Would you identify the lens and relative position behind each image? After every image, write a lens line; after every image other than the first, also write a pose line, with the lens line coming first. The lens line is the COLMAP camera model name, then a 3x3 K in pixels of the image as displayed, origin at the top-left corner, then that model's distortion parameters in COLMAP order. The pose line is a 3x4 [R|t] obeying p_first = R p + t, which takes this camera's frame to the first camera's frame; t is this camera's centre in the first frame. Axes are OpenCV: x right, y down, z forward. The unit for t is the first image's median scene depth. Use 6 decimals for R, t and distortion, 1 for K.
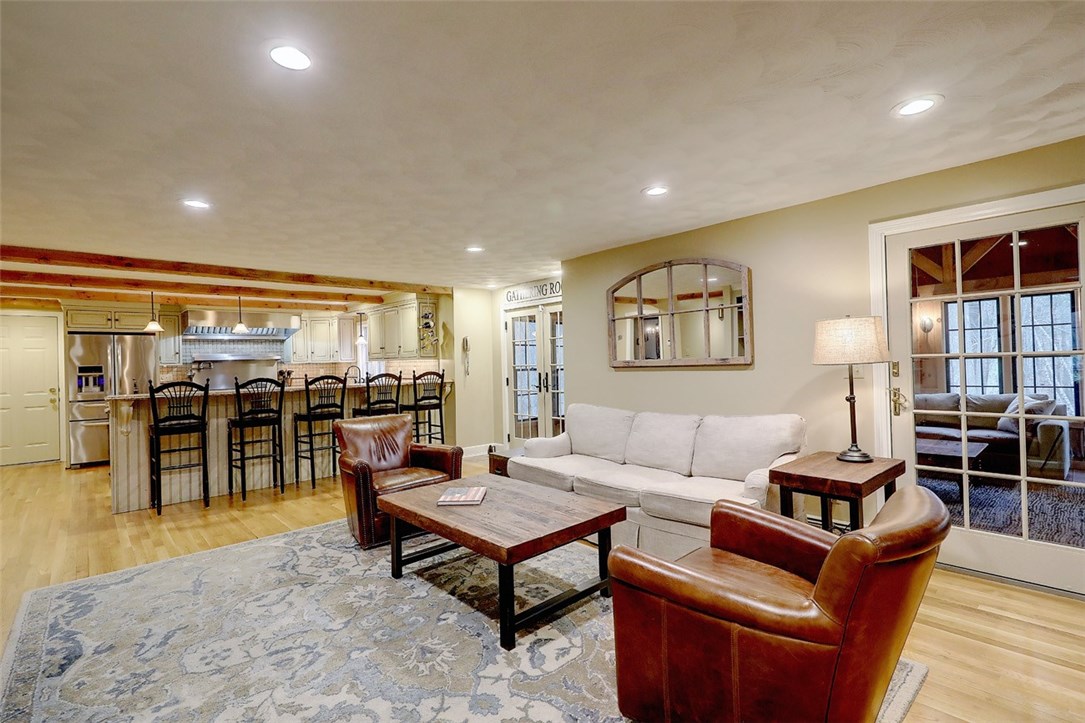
lens RADIAL K [[513.5, 0, 565.9], [0, 513.5, 359.8], [0, 0, 1]] dist [-0.000264, 0.000394]
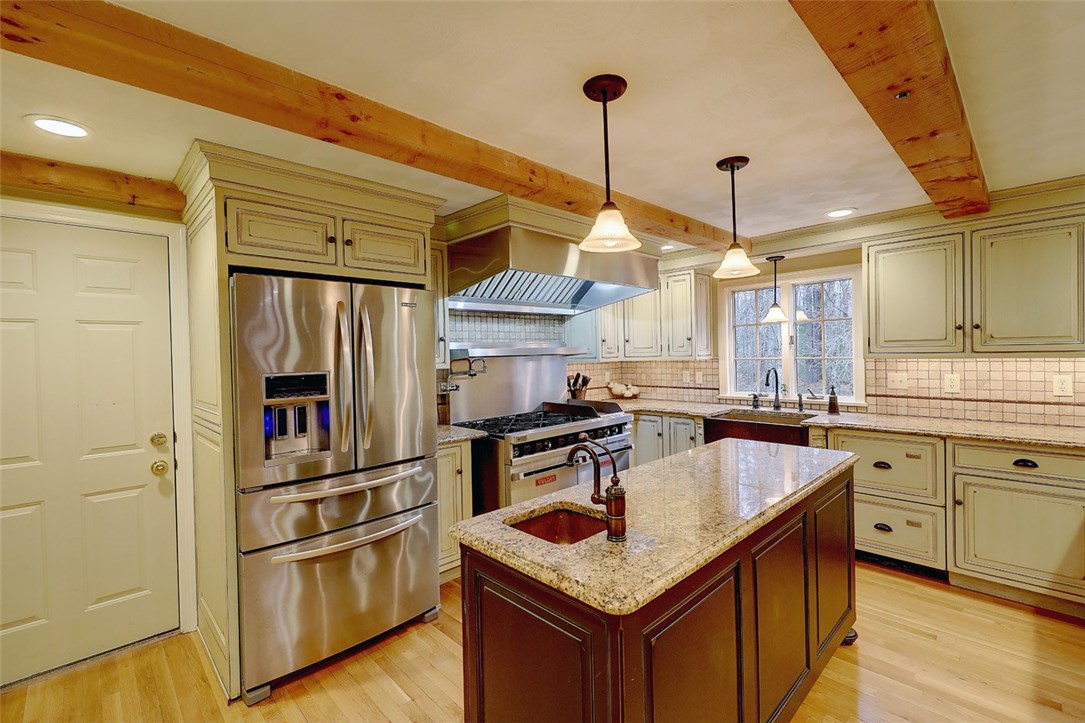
lens RADIAL K [[472.6, 0, 547.2], [0, 472.6, 358.3], [0, 0, 1]] dist [0.008522, -0.004075]
pose [[0.999803, 0.000662, 0.019825, -0.768301], [-0.000911, 0.999921, 0.012542, -0.002468], [-0.019815, -0.012557, 0.999725, 0.694674]]
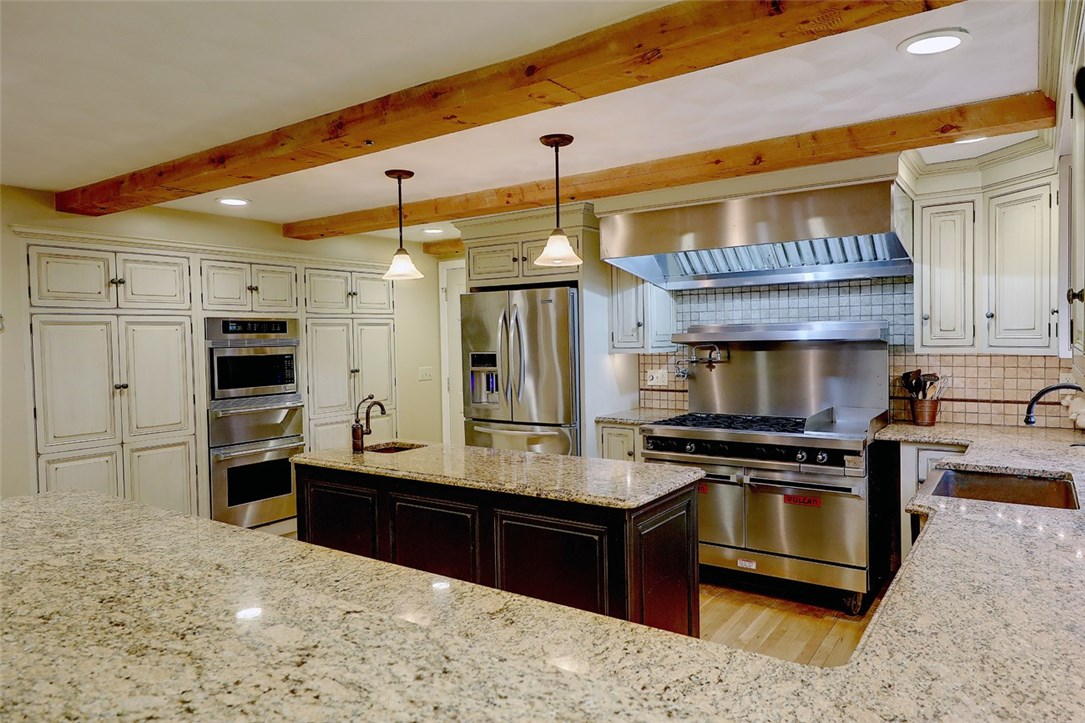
lens RADIAL K [[698.6, 0, 549.3], [0, 698.6, 360.6], [0, 0, 1]] dist [0.007969, 0.003435]
pose [[0.213605, 0.054534, -0.975397, -0.233050], [0.016641, 0.998093, 0.059447, -0.021192], [0.976778, -0.028930, 0.212290, 0.908223]]
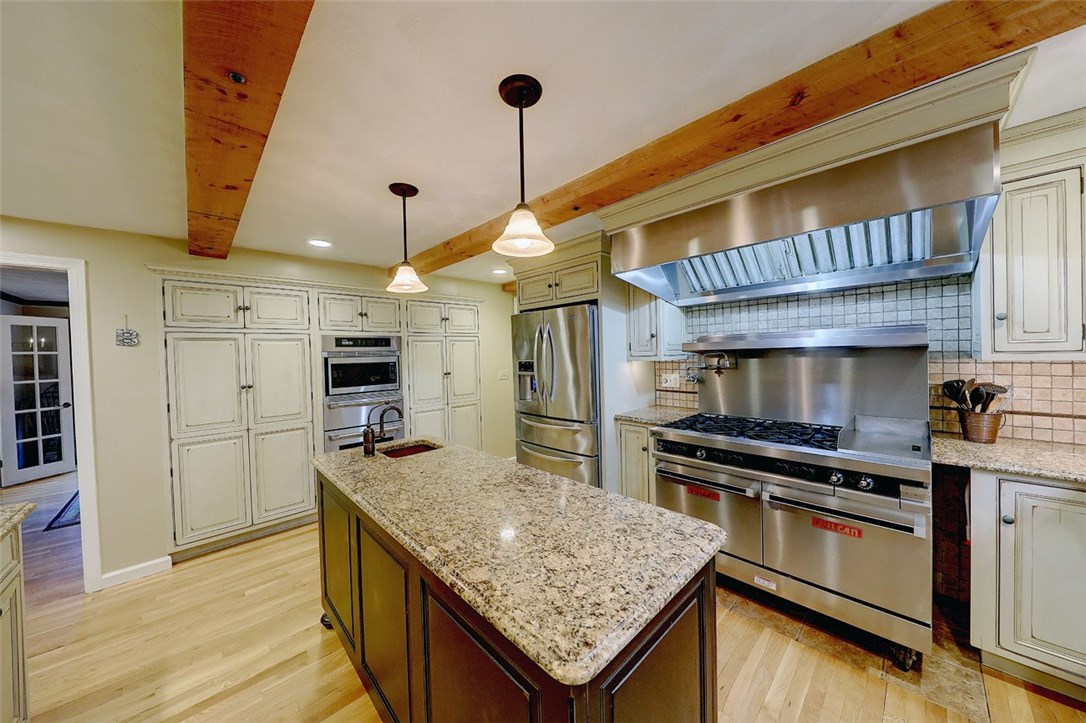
lens RADIAL K [[362.0, 0, 549.0], [0, 362.0, 357.8], [0, 0, 1]] dist [0.001161, -0.000710]
pose [[0.023820, 0.037743, -0.999004, -0.467073], [0.028373, 0.998859, 0.038414, -0.009033], [0.999314, -0.029260, 0.022722, 1.009304]]
